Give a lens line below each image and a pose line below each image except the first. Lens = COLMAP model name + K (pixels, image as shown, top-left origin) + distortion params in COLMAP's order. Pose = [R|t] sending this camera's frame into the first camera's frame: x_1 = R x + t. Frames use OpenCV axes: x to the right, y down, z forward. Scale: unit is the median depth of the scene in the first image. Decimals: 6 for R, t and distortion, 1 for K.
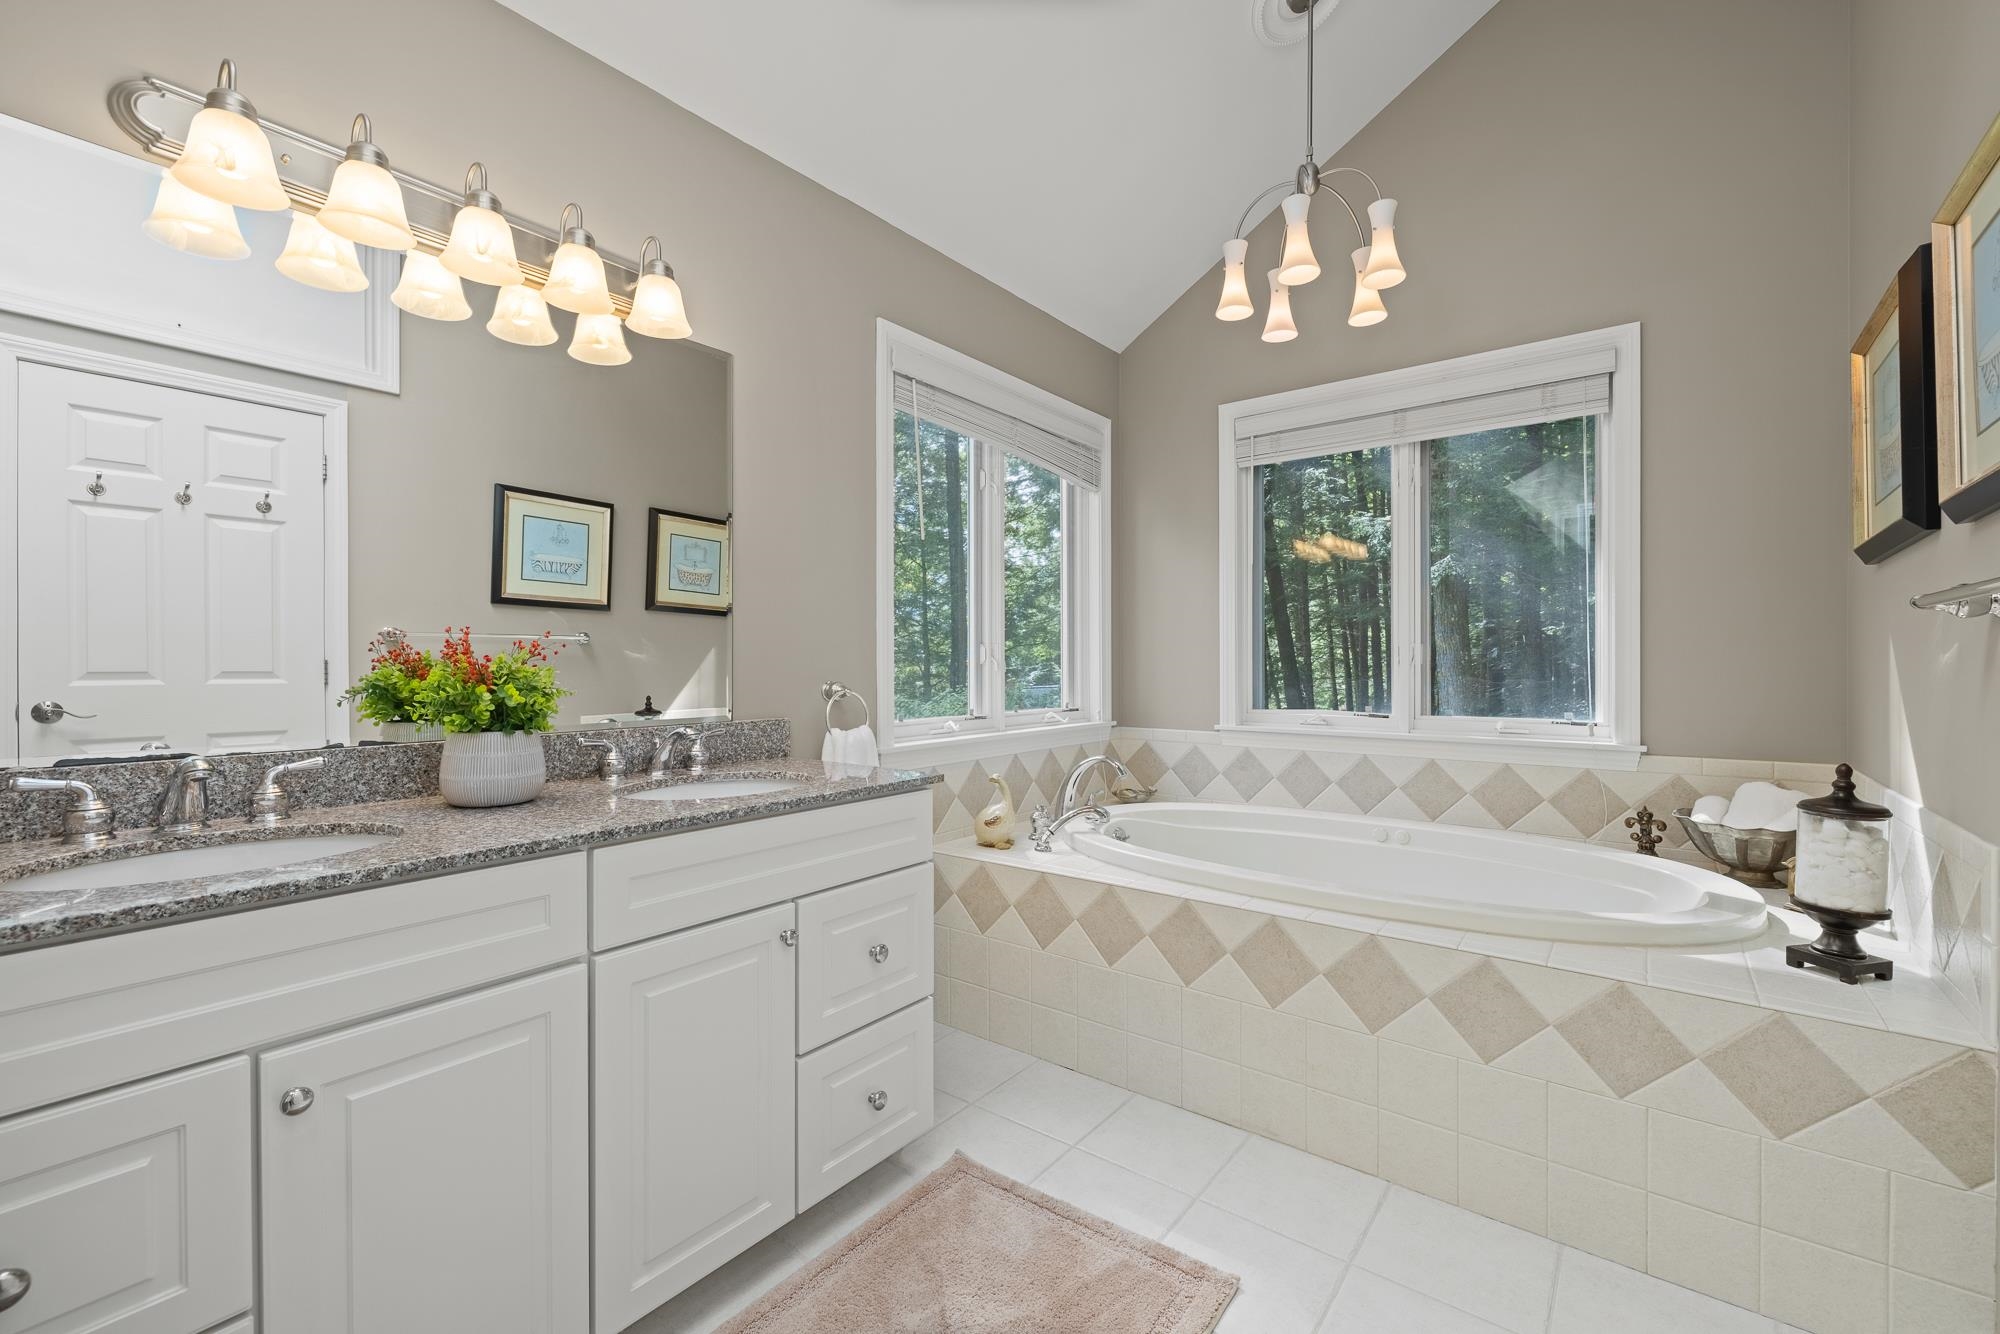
lens RADIAL K [[843.6, 0, 1000.0], [0, 843.6, 667.0], [0, 0, 1]] dist [0.003506, -0.000131]
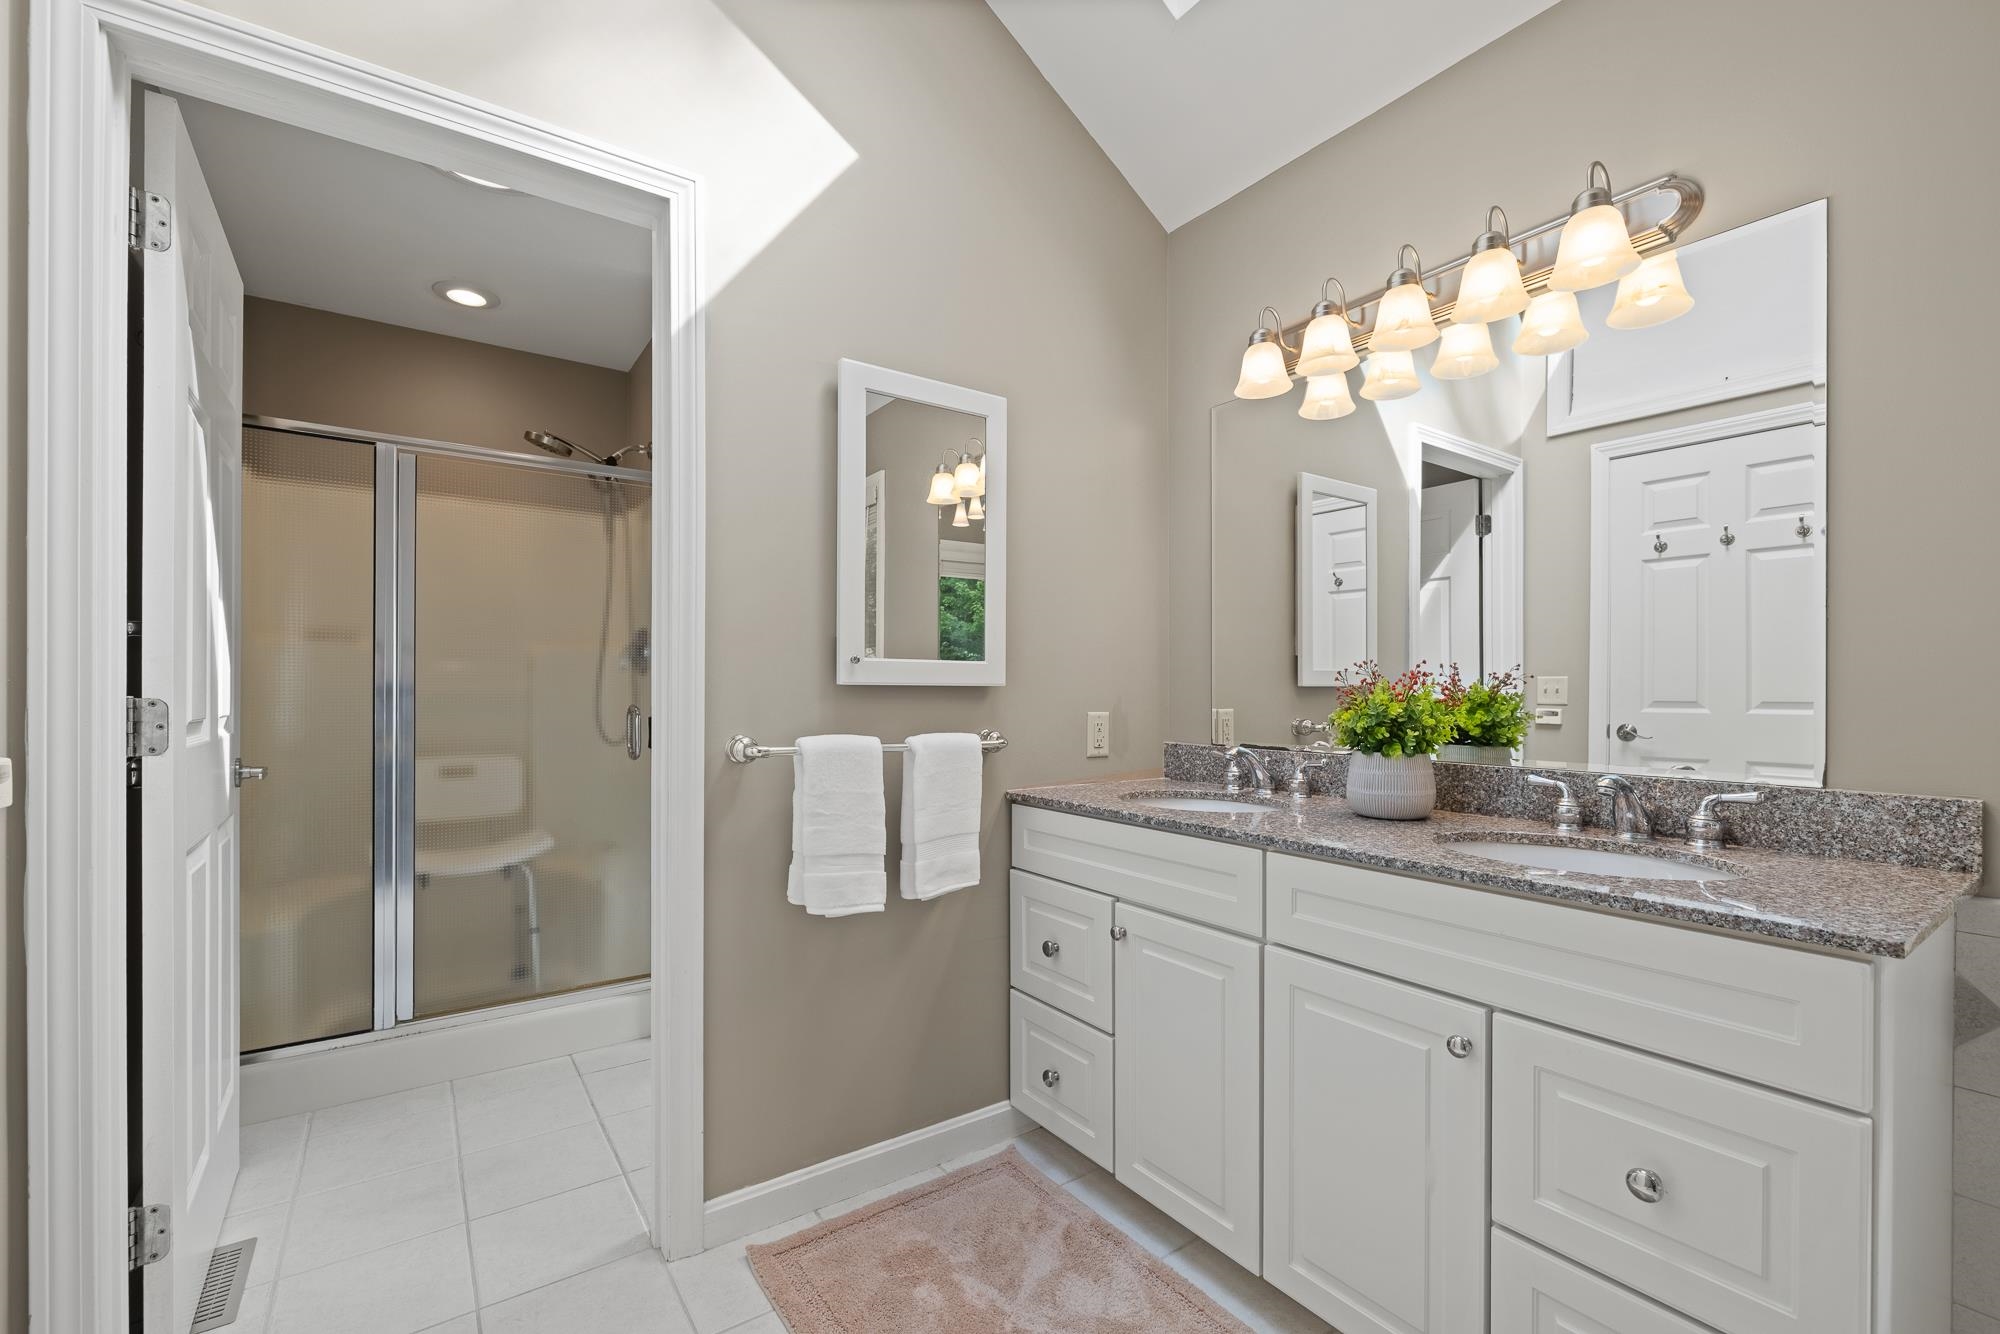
lens RADIAL K [[846.4, 0, 1002.0], [0, 846.4, 694.6], [0, 0, 1]] dist [-0.000575, -0.000086]
pose [[-0.286648, 0.005579, -0.958020, 0.465958], [-0.011357, 0.999893, 0.009221, -0.003806], [0.957969, 0.013523, -0.286554, 0.619413]]
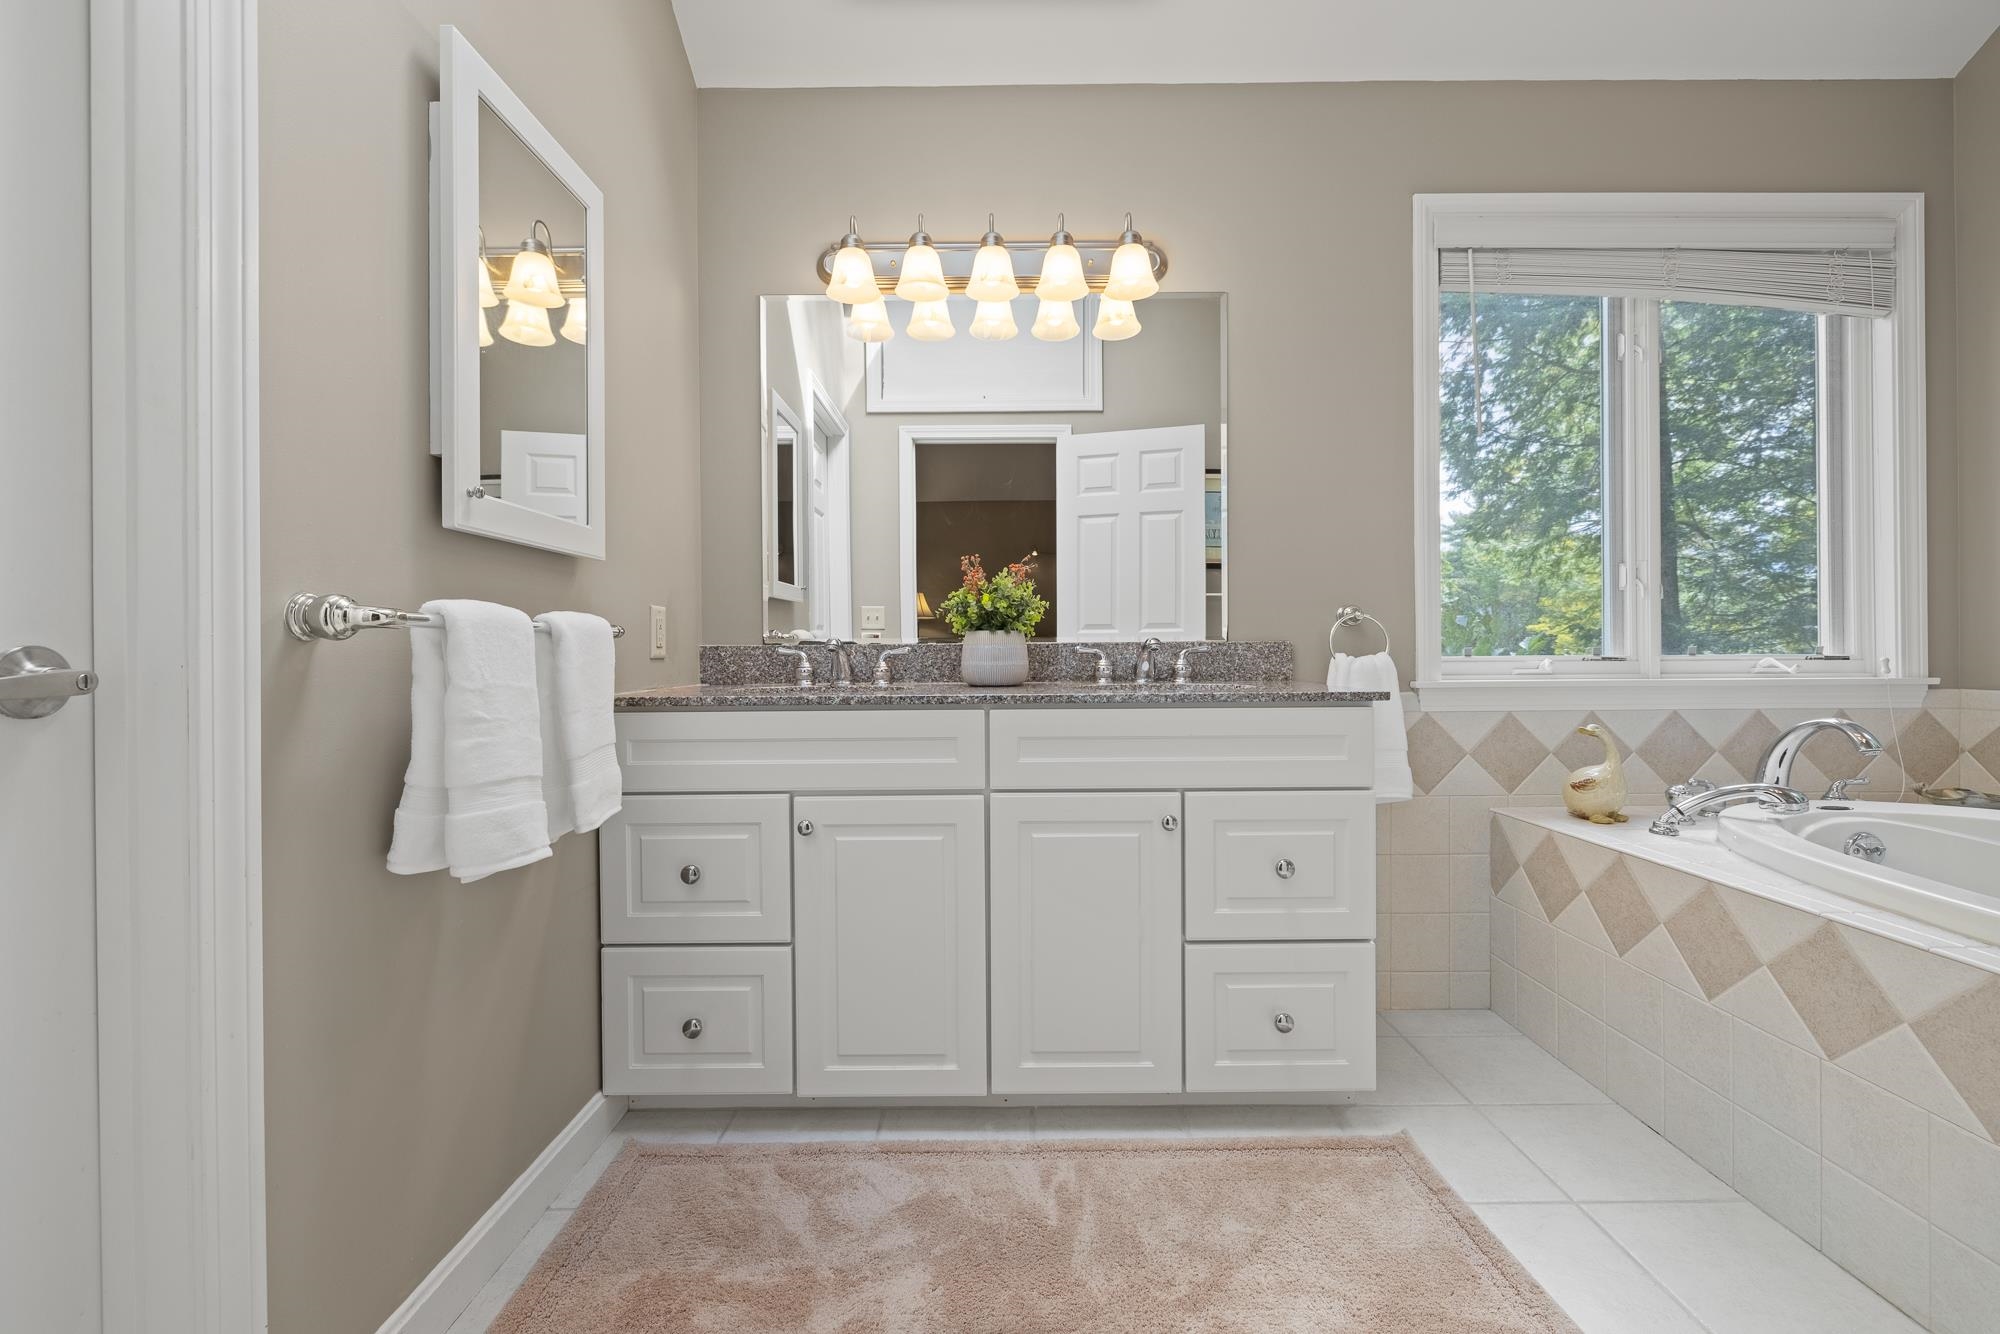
lens RADIAL K [[829.8, 0, 996.9], [0, 829.8, 656.9], [0, 0, 1]] dist [-0.001940, -0.000042]
pose [[0.612549, 0.004126, -0.790422, 0.334440], [-0.001803, 0.999991, 0.003823, 0.082218], [0.790430, -0.000917, 0.612551, 0.144997]]
